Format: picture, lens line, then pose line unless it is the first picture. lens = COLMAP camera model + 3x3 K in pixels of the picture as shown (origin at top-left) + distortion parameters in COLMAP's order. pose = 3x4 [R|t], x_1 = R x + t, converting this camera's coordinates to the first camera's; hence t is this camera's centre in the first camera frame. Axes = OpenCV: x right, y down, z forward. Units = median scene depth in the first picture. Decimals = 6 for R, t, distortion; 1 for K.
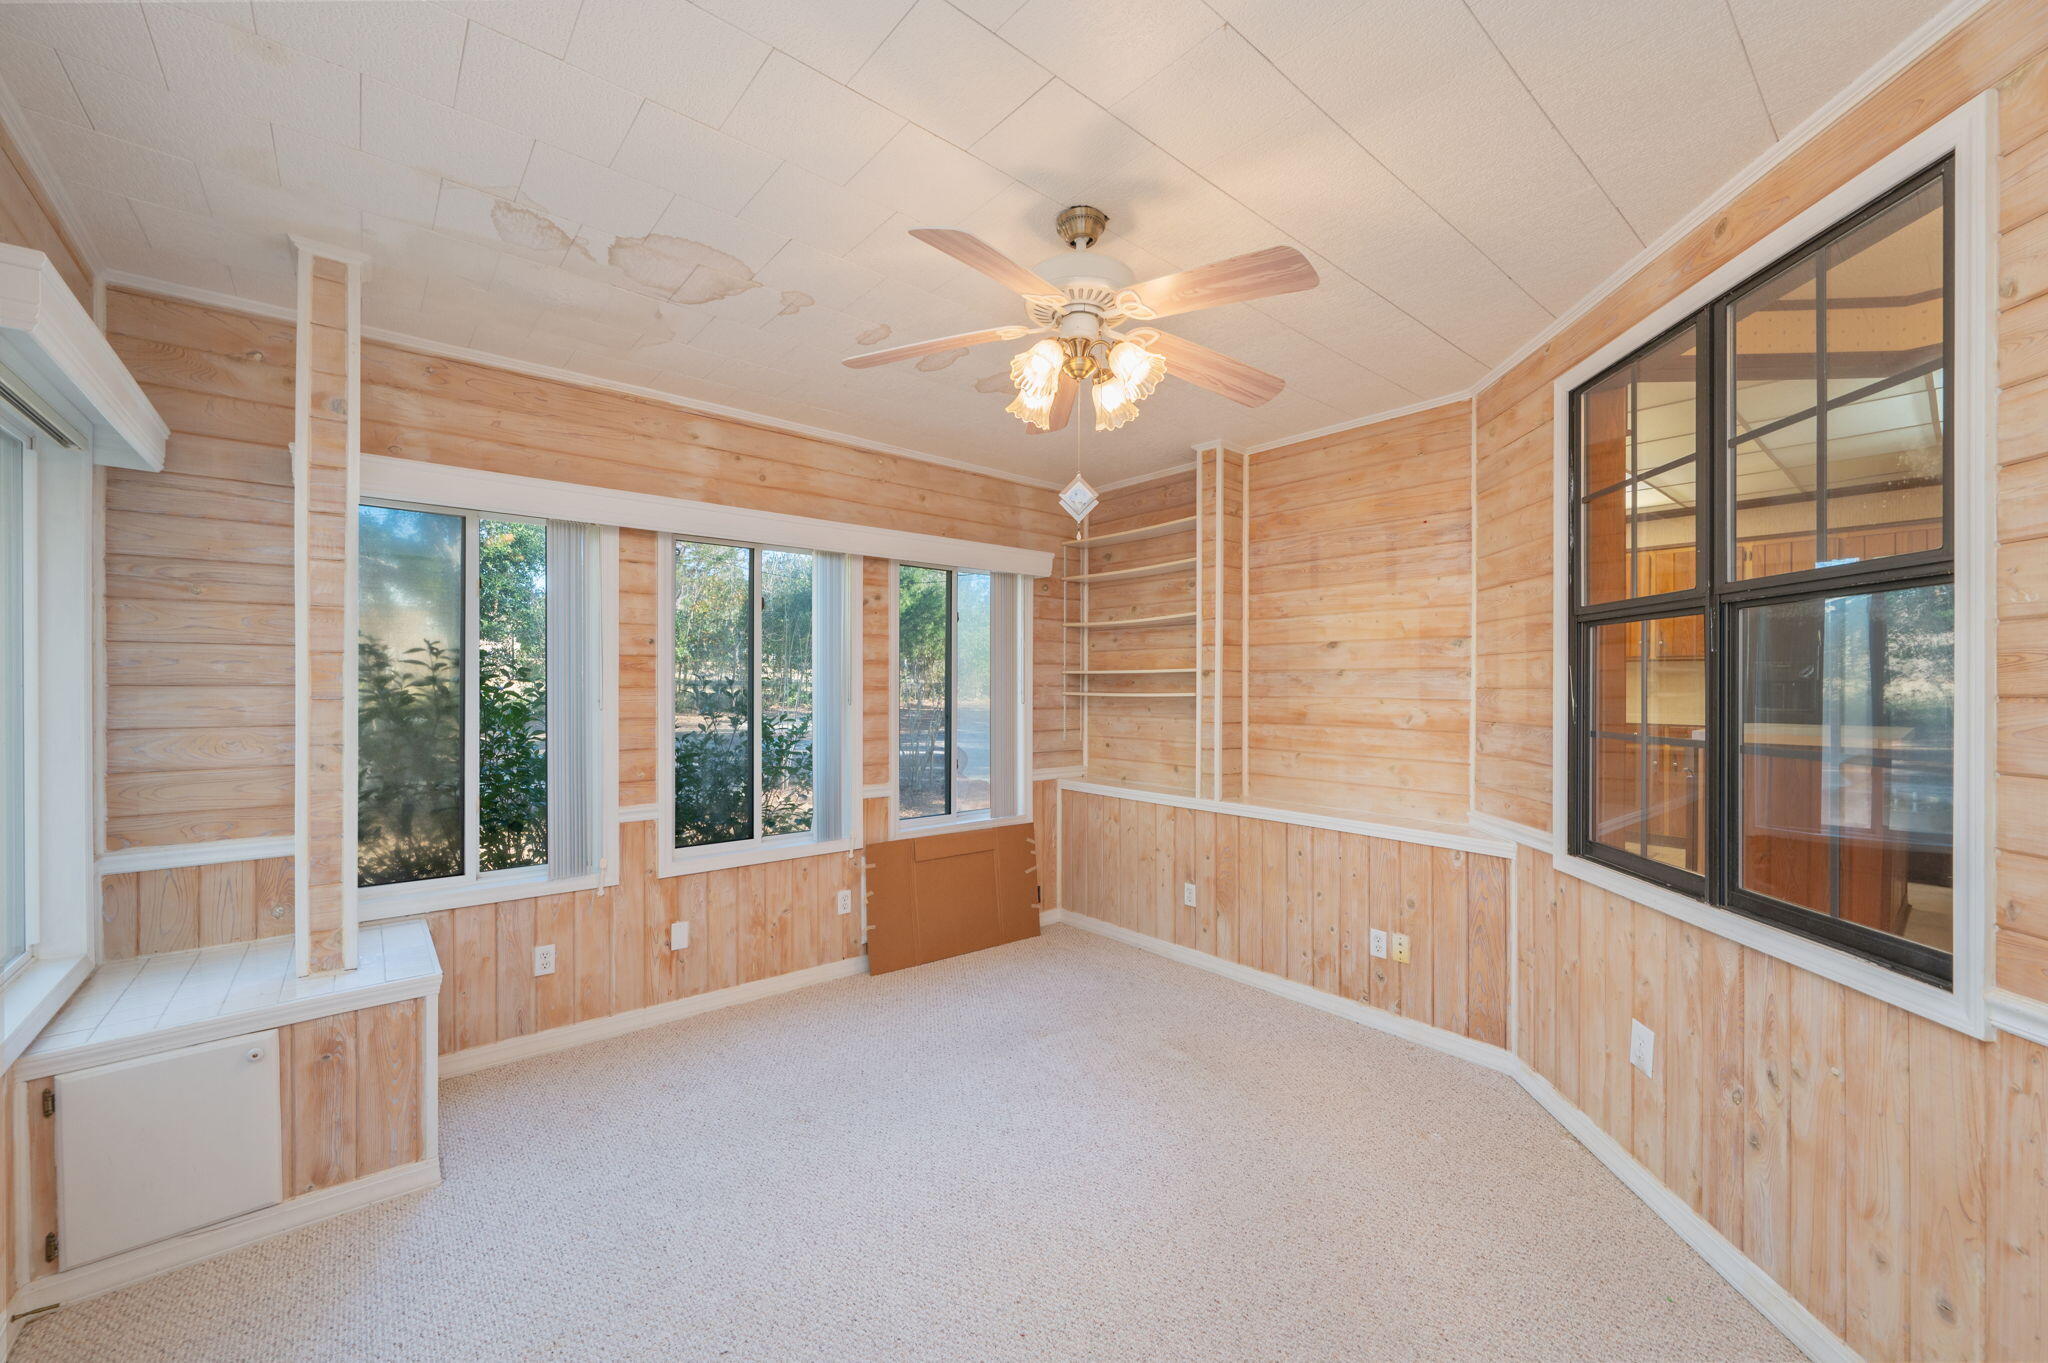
lens RADIAL K [[811.4, 0, 1031.4], [0, 811.4, 664.5], [0, 0, 1]] dist [-0.000183, 0.000006]
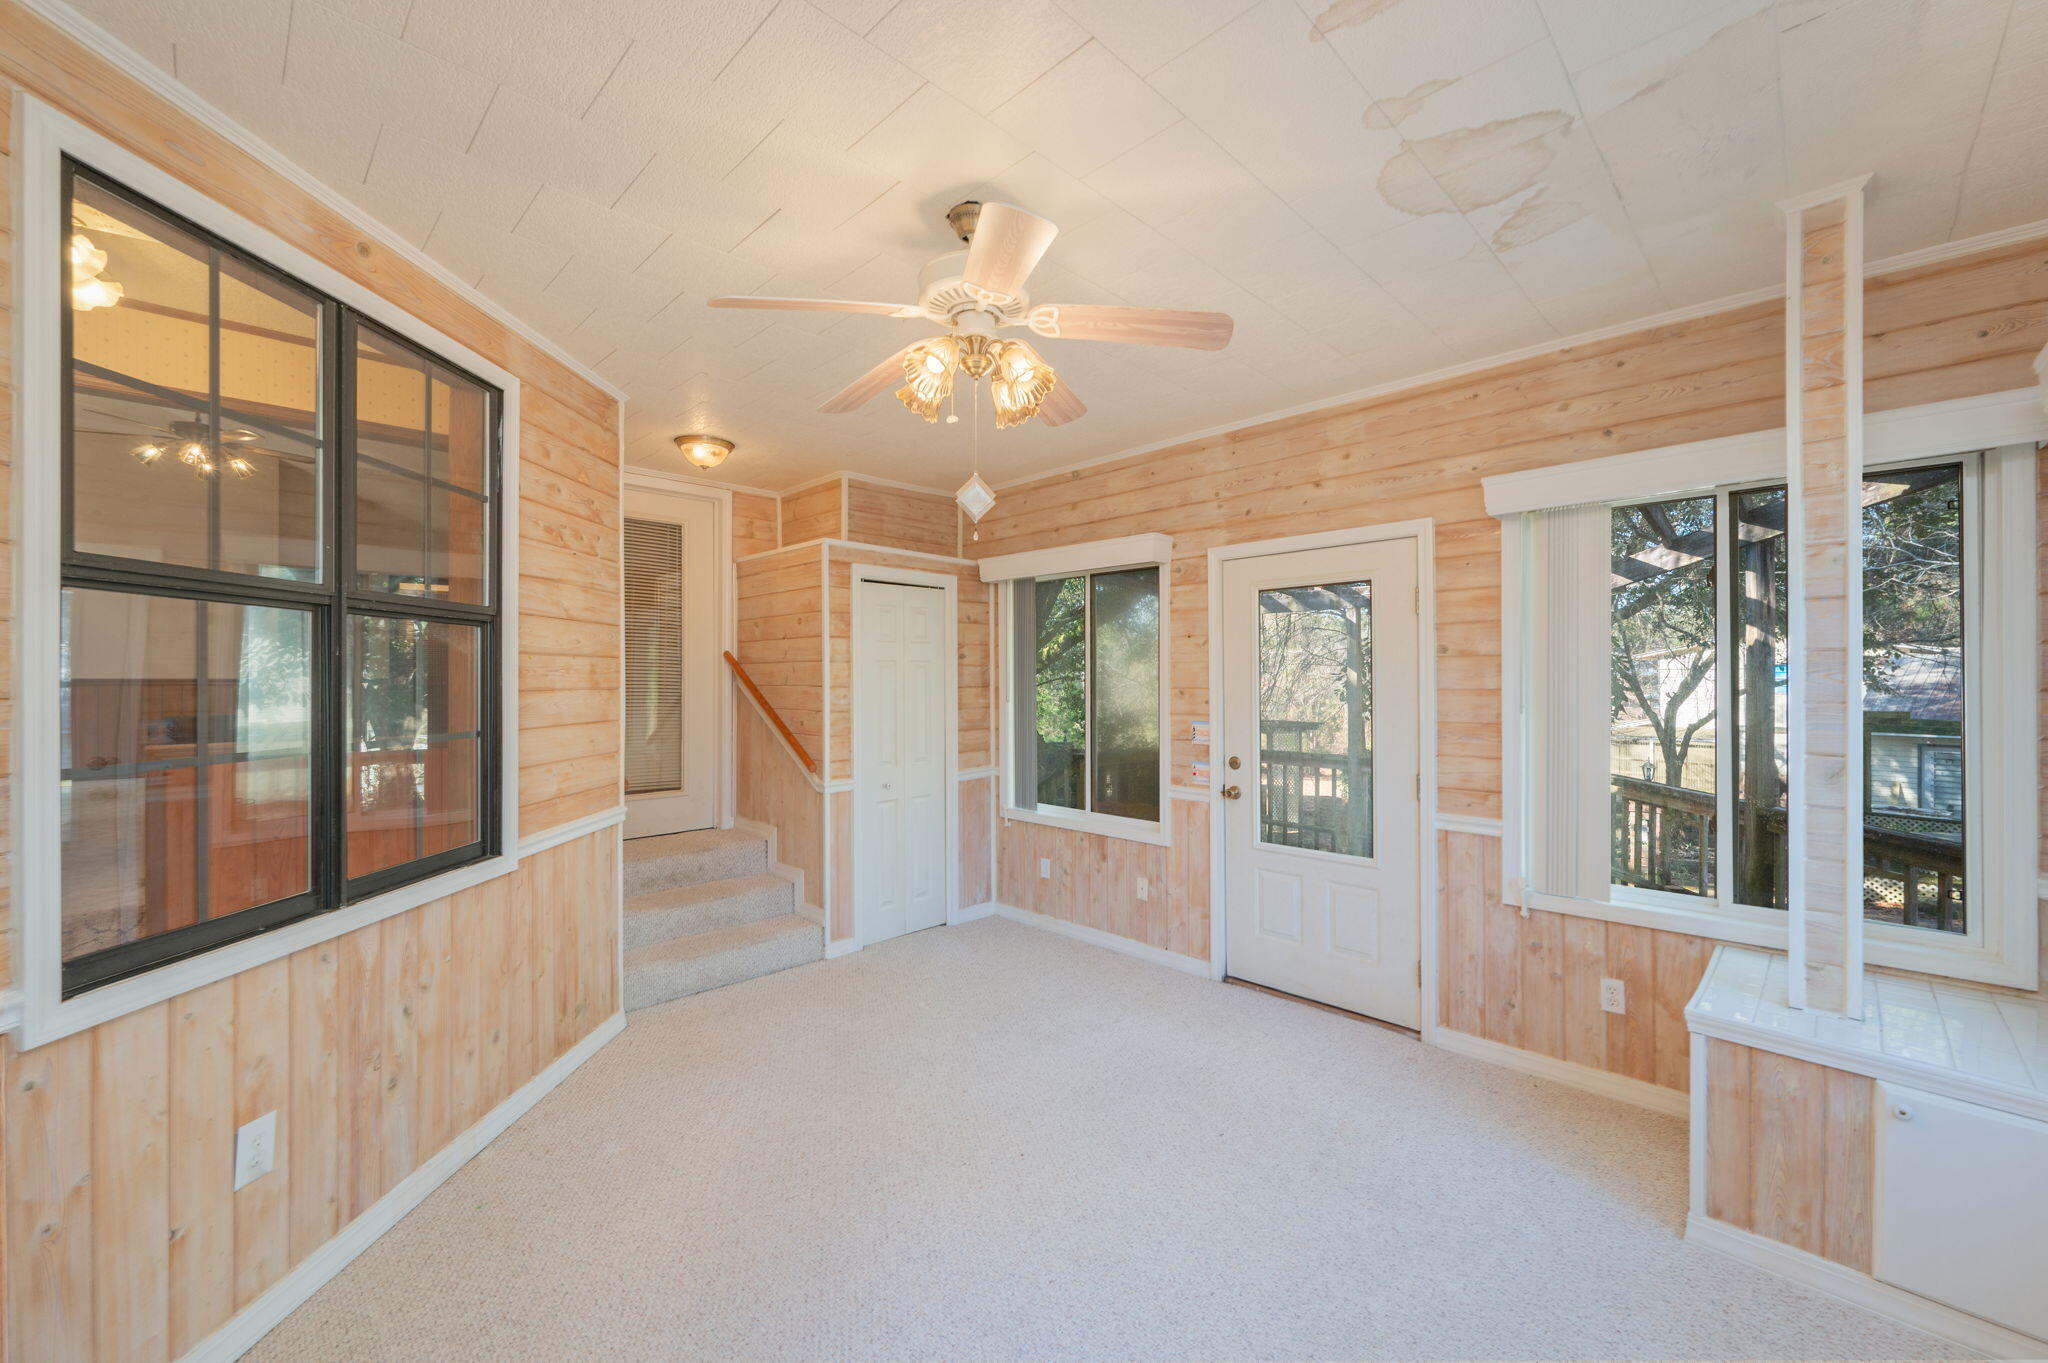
lens RADIAL K [[811.4, 0, 1031.4], [0, 811.4, 664.5], [0, 0, 1]] dist [-0.000183, 0.000006]
pose [[-0.996679, -0.000652, -0.081431, 0.073342], [0.002848, 0.999077, -0.042853, 0.041527], [0.081384, -0.042943, -0.995757, 1.987214]]
